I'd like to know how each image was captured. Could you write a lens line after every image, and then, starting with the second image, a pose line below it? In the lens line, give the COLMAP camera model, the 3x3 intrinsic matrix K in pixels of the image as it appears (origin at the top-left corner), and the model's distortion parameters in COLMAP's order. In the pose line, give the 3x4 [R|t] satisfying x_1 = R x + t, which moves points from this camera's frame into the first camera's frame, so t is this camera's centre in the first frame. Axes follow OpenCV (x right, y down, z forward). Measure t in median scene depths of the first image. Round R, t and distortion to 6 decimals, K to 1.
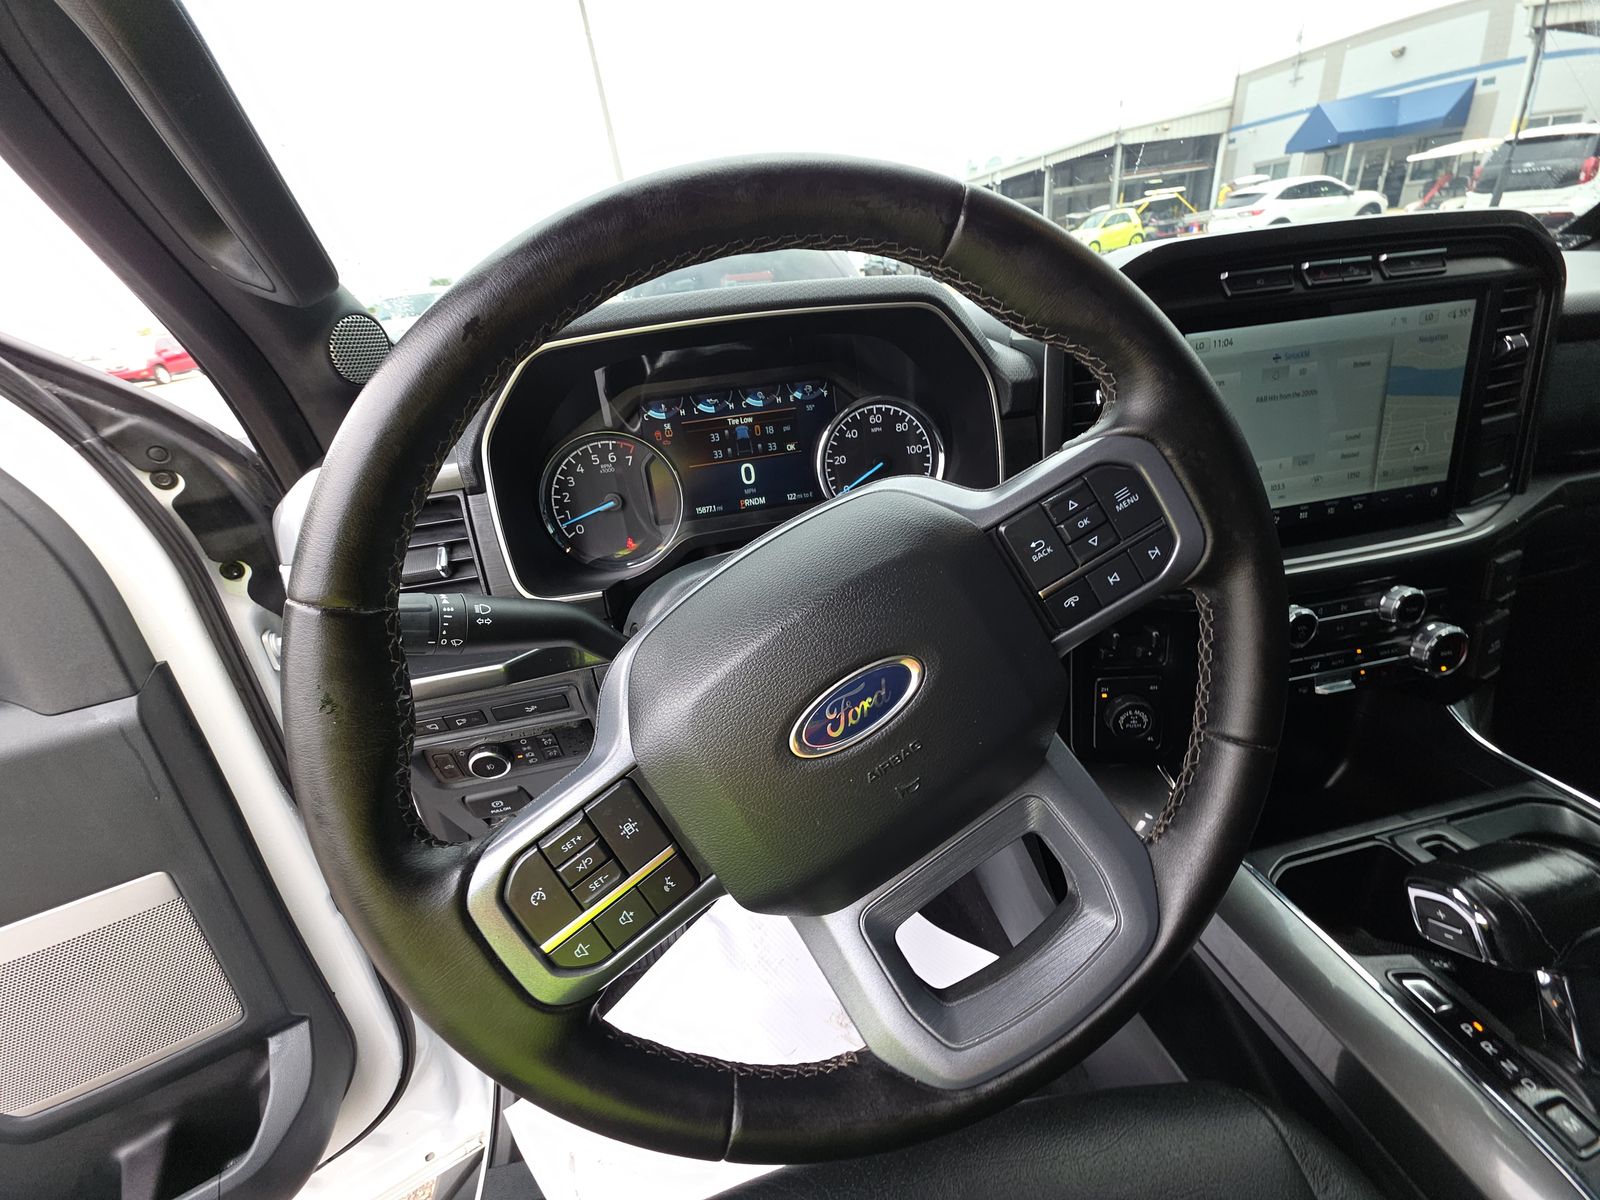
lens RADIAL K [[641.2, 0, 801.0], [0, 641.2, 602.5], [0, 0, 1]] dist [0.004122, -0.003326]
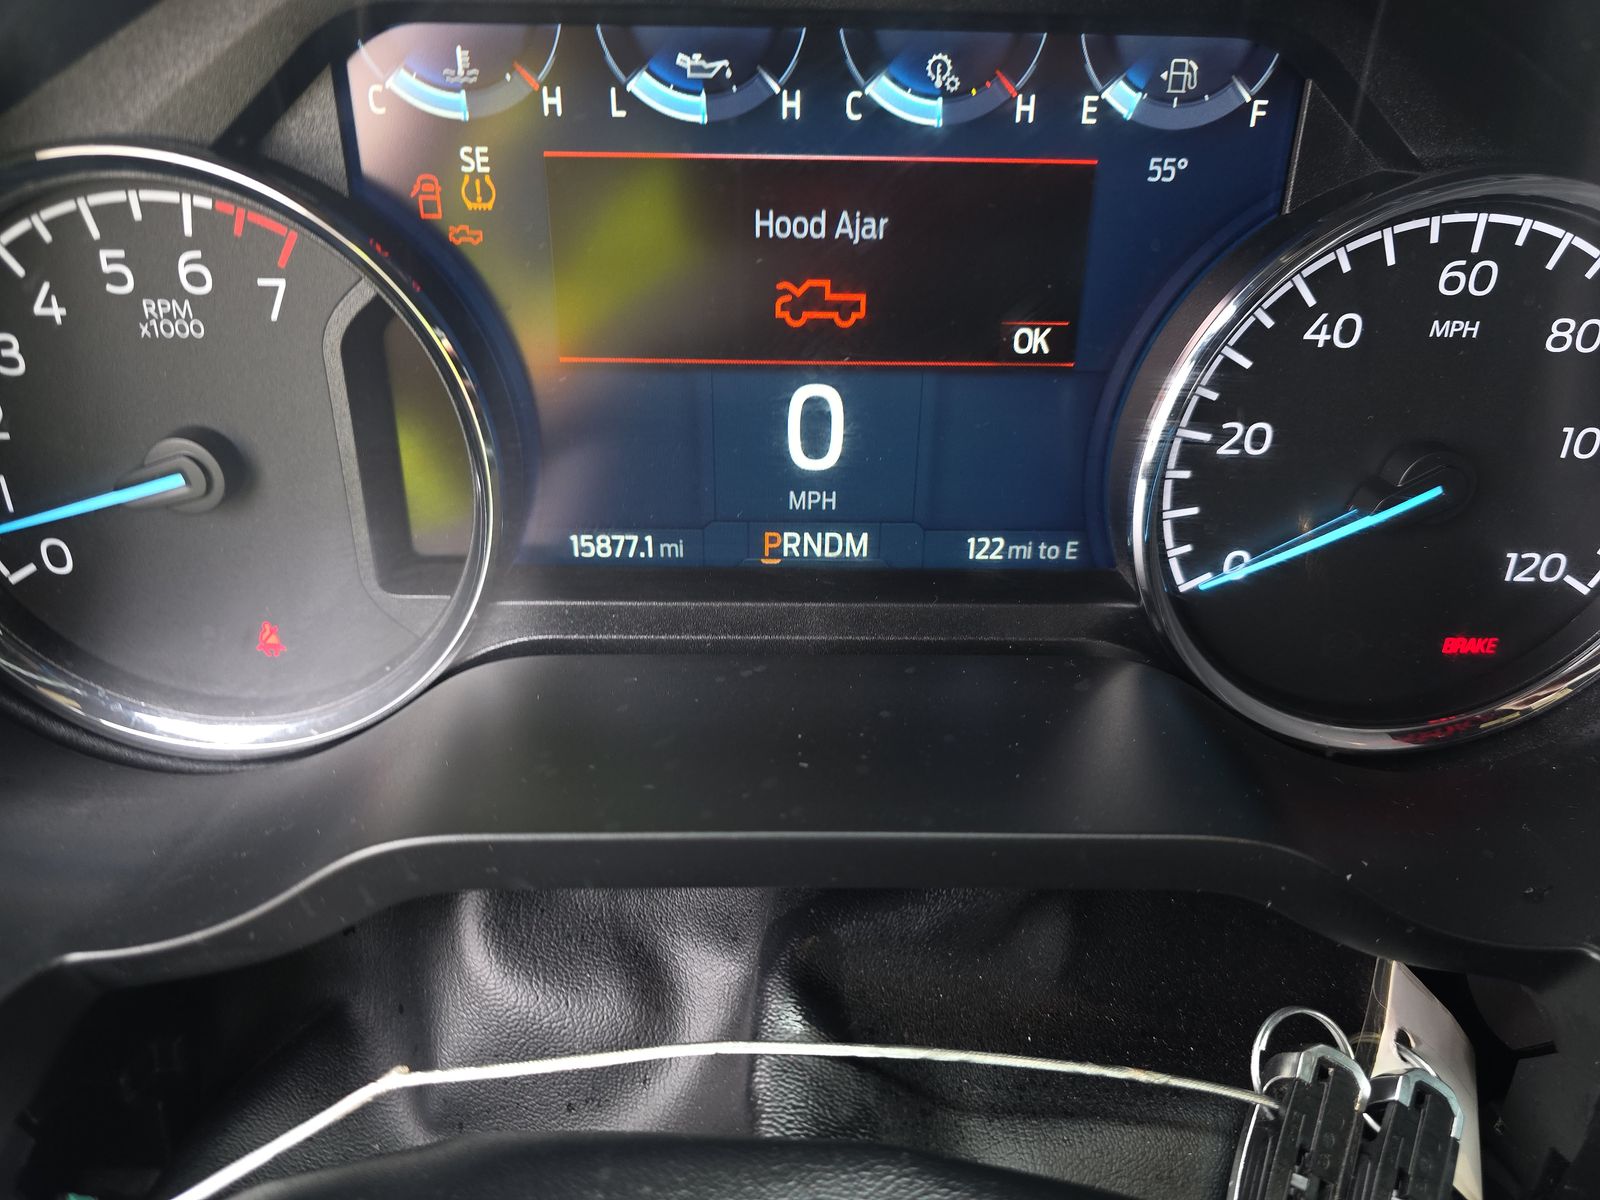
lens RADIAL K [[1128.5, 0, 798.3], [0, 1128.5, 597.1], [0, 0, 1]] dist [-0.020262, -0.003336]
pose [[0.979420, 0.188336, -0.072571, -0.050644], [-0.176136, 0.973127, 0.148325, -0.207256], [0.098556, -0.132490, 0.986272, 0.626590]]
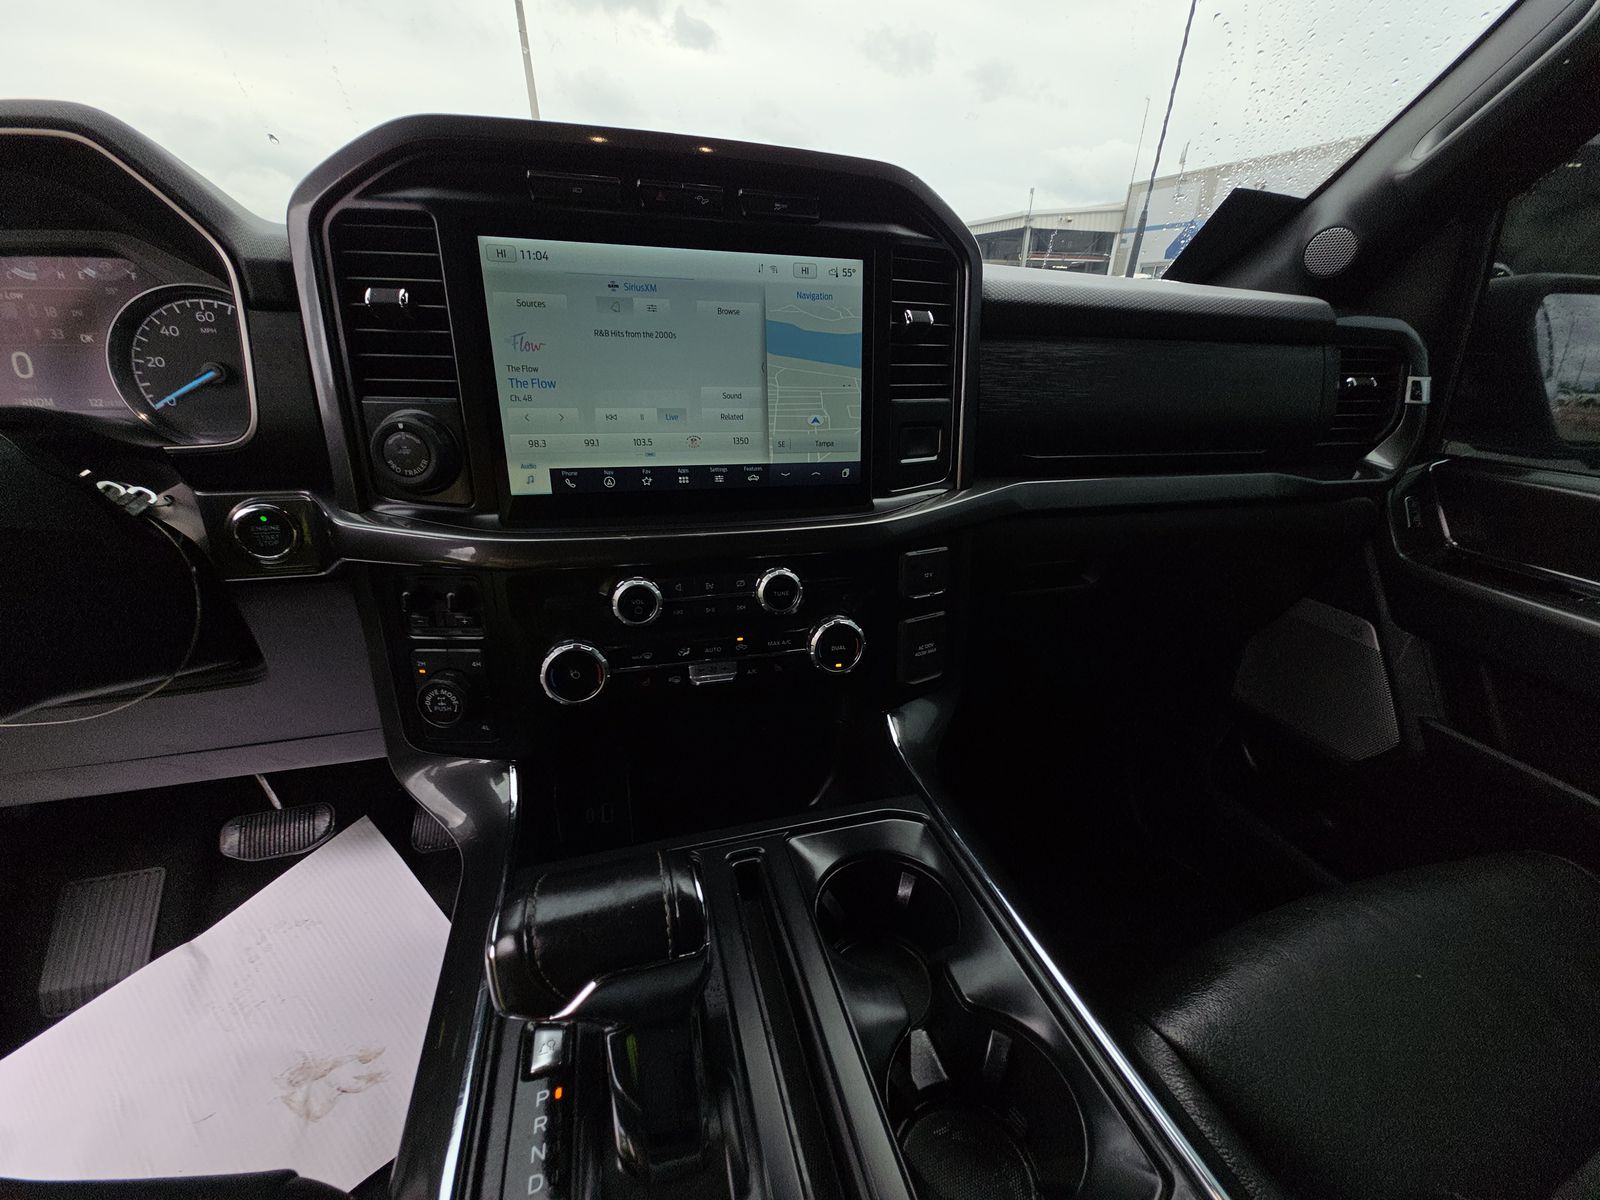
lens RADIAL K [[641.2, 0, 801.7], [0, 641.2, 604.5], [0, 0, 1]] dist [0.004122, -0.003326]
pose [[0.987456, 0.077382, 0.137631, 0.796545], [-0.071480, 0.996318, -0.047333, 0.061194], [-0.140787, 0.036902, 0.989352, 0.109223]]
